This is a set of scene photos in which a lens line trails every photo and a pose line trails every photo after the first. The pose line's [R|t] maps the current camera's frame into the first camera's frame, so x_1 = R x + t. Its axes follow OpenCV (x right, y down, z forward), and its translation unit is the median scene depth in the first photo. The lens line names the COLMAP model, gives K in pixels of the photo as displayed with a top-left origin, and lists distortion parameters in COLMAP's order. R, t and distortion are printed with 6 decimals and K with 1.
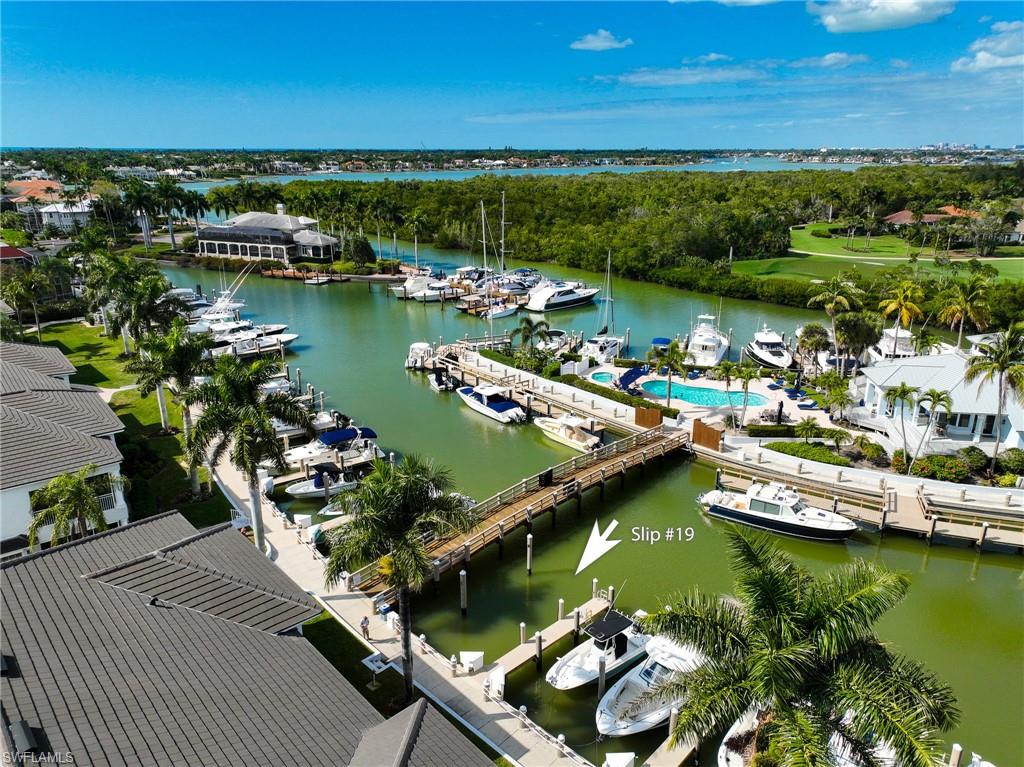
lens RADIAL K [[719.4, 0, 512.0], [0, 719.4, 383.5], [0, 0, 1]] dist [0.000789, 0.000850]
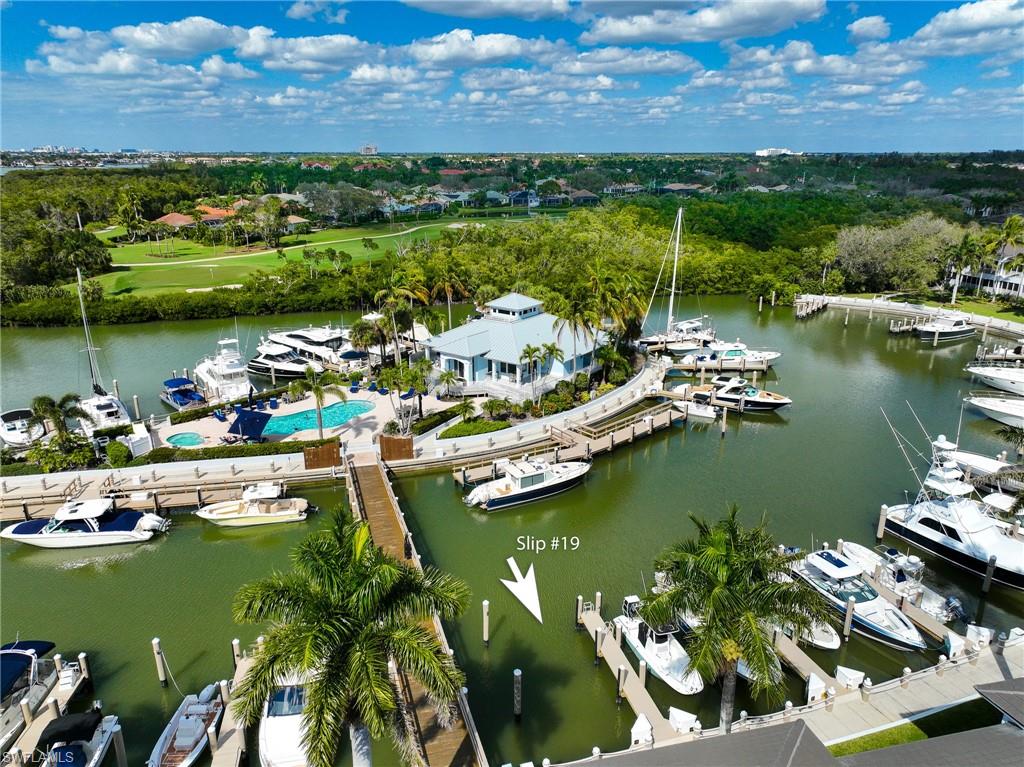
lens RADIAL K [[719.4, 0, 512.0], [0, 719.4, 383.5], [0, 0, 1]] dist [0.000789, 0.000850]
pose [[0.486510, -0.269874, 0.830949, -0.339811], [0.273166, 0.950399, 0.148734, -0.087674], [-0.829873, 0.154626, 0.536099, 0.269132]]
